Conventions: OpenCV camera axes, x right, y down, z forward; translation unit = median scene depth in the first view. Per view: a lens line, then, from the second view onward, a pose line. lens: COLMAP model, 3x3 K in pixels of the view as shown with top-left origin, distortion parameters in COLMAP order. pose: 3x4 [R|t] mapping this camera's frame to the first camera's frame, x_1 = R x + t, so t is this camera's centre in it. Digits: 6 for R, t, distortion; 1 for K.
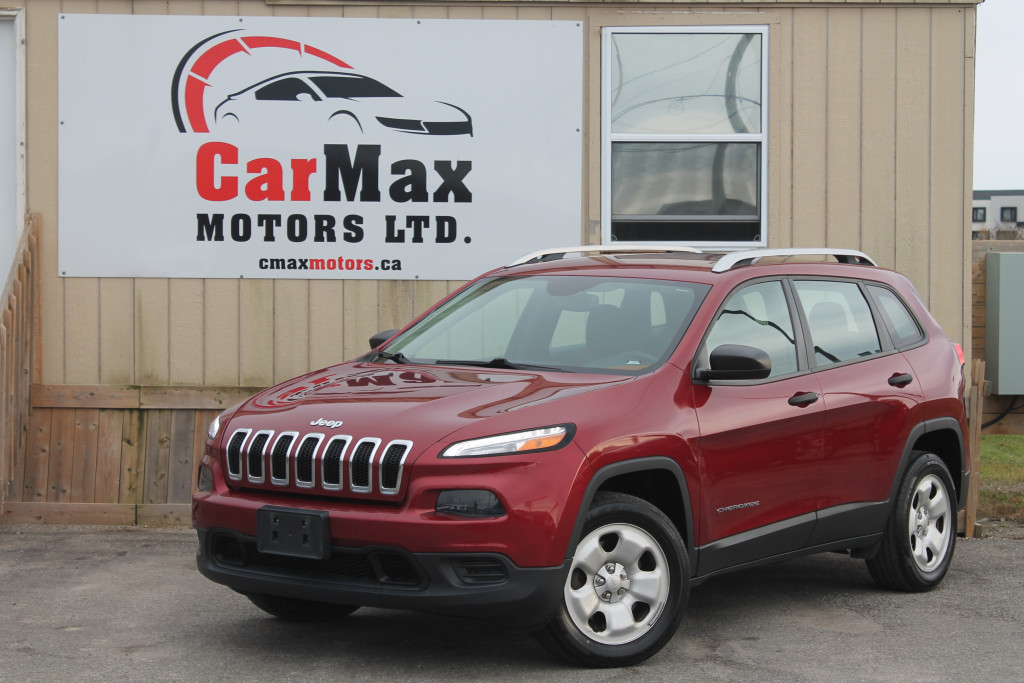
lens RADIAL K [[2424.0, 0, 512.0], [0, 2424.0, 341.5], [0, 0, 1]] dist [0.019221, 0.088457]
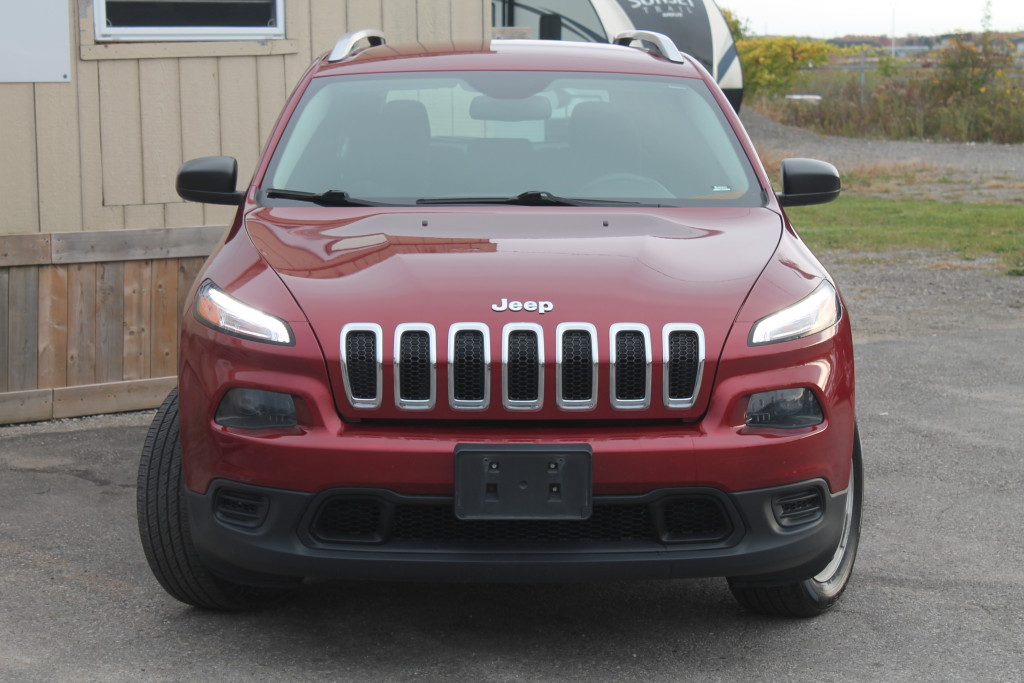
lens RADIAL K [[2424.0, 0, 512.0], [0, 2424.0, 341.5], [0, 0, 1]] dist [0.019221, 0.088457]
pose [[0.804814, -0.085414, 0.587349, -0.465943], [0.035089, 0.994707, 0.096573, -0.019224], [-0.592489, -0.057114, 0.803551, 0.500085]]
